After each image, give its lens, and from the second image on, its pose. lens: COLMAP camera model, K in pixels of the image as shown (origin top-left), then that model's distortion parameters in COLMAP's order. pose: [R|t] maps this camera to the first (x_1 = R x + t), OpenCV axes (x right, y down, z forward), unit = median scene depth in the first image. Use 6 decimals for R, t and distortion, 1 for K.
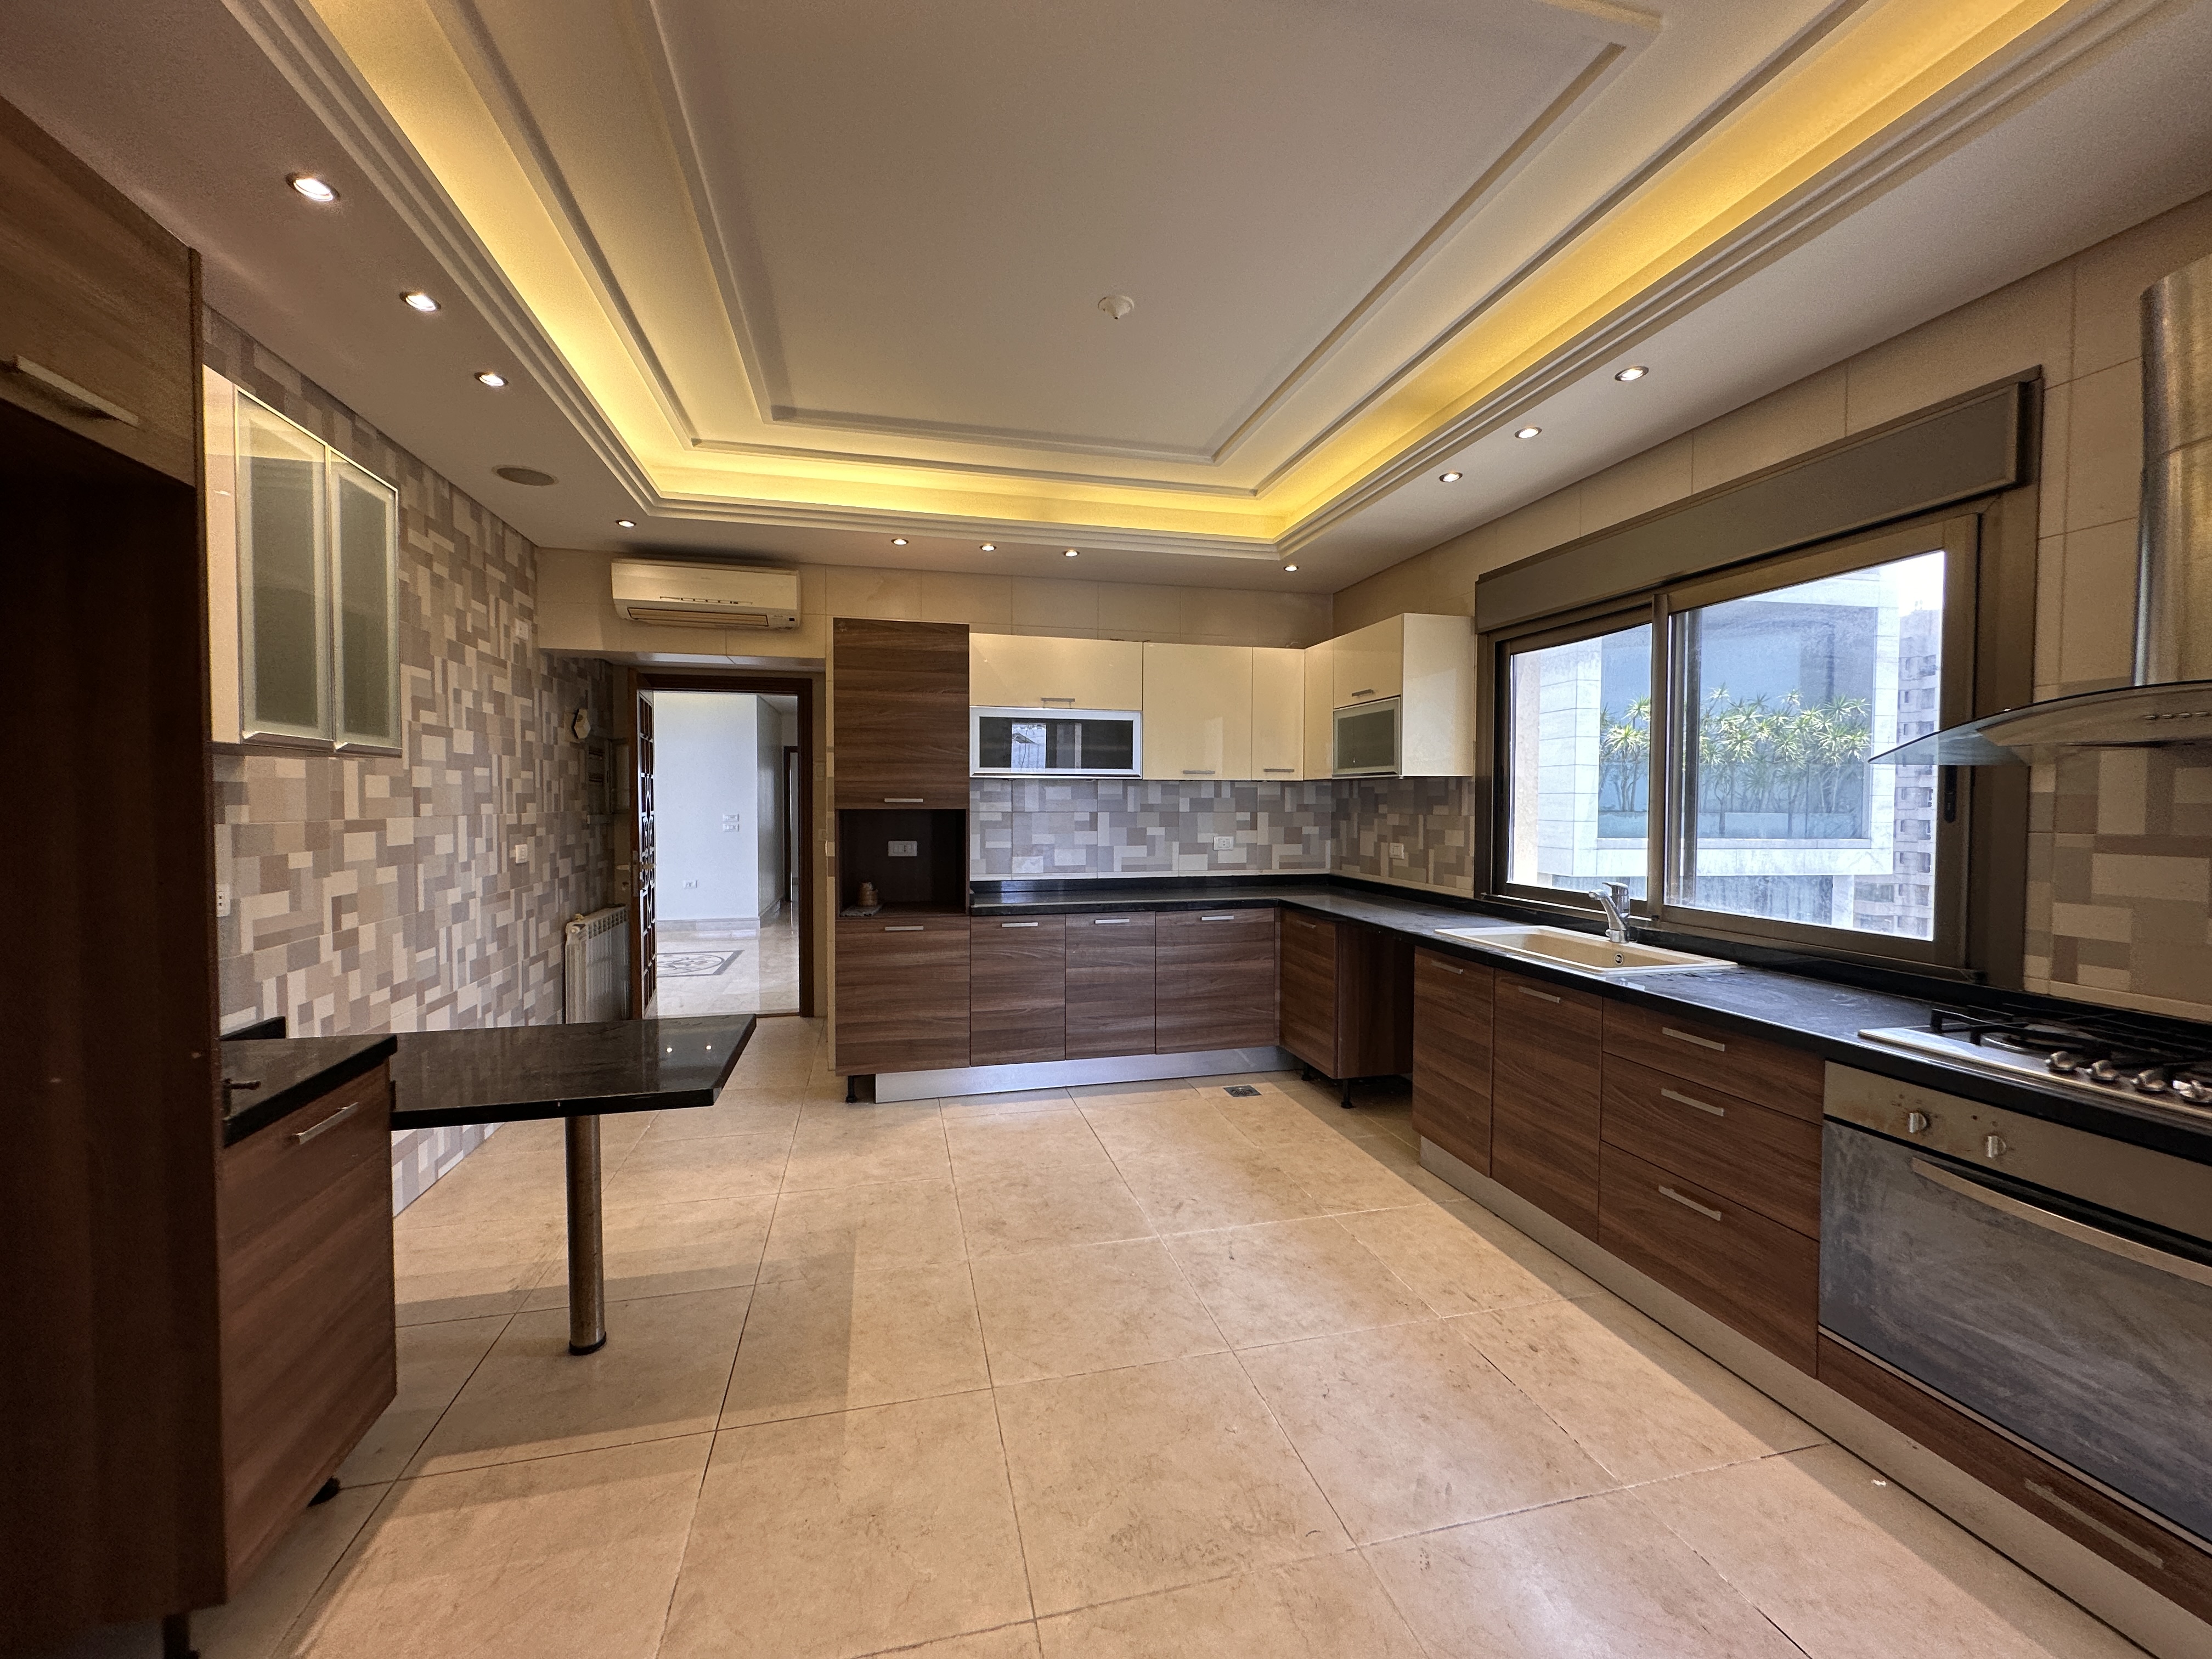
lens RADIAL K [[871.9, 0, 1104.8], [0, 871.9, 822.9], [0, 0, 1]] dist [0.000607, -0.000123]
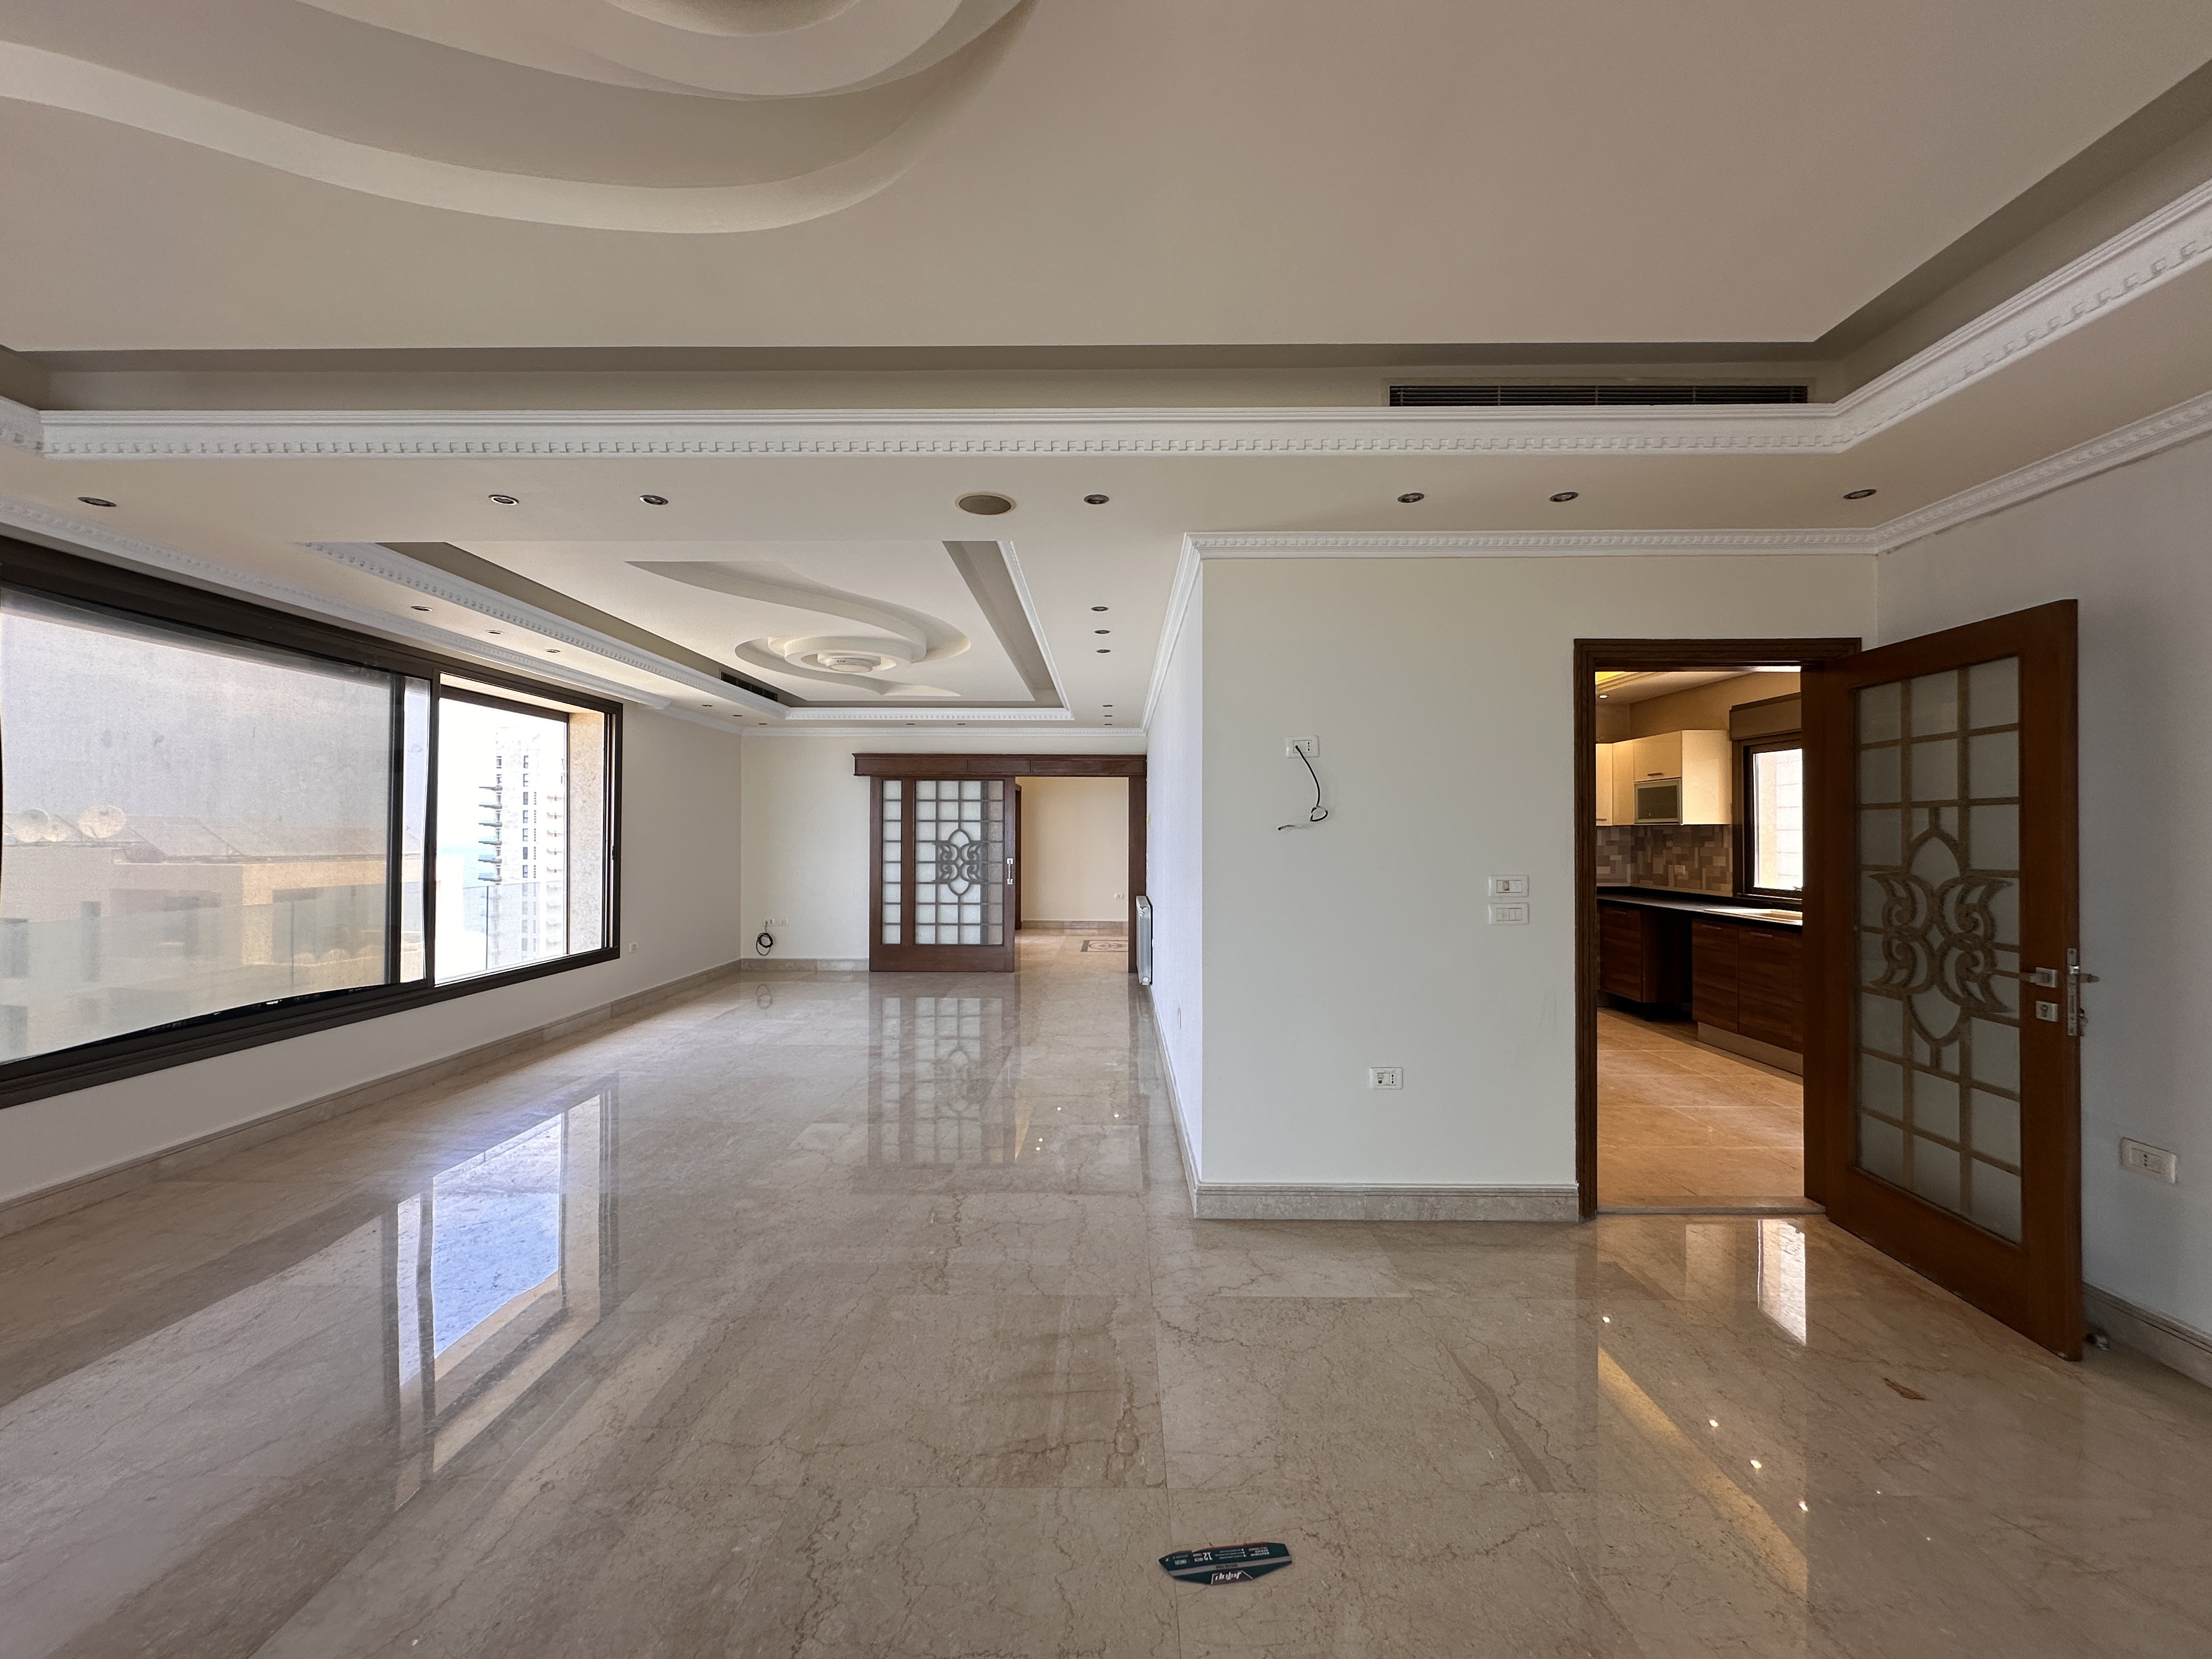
lens RADIAL K [[871.9, 0, 1104.5], [0, 871.9, 837.6], [0, 0, 1]] dist [0.000607, -0.000123]
pose [[0.966834, -0.007496, -0.255295, -0.306406], [0.001444, 0.999714, -0.023883, 0.010432], [0.255401, 0.022723, 0.966568, -0.904644]]
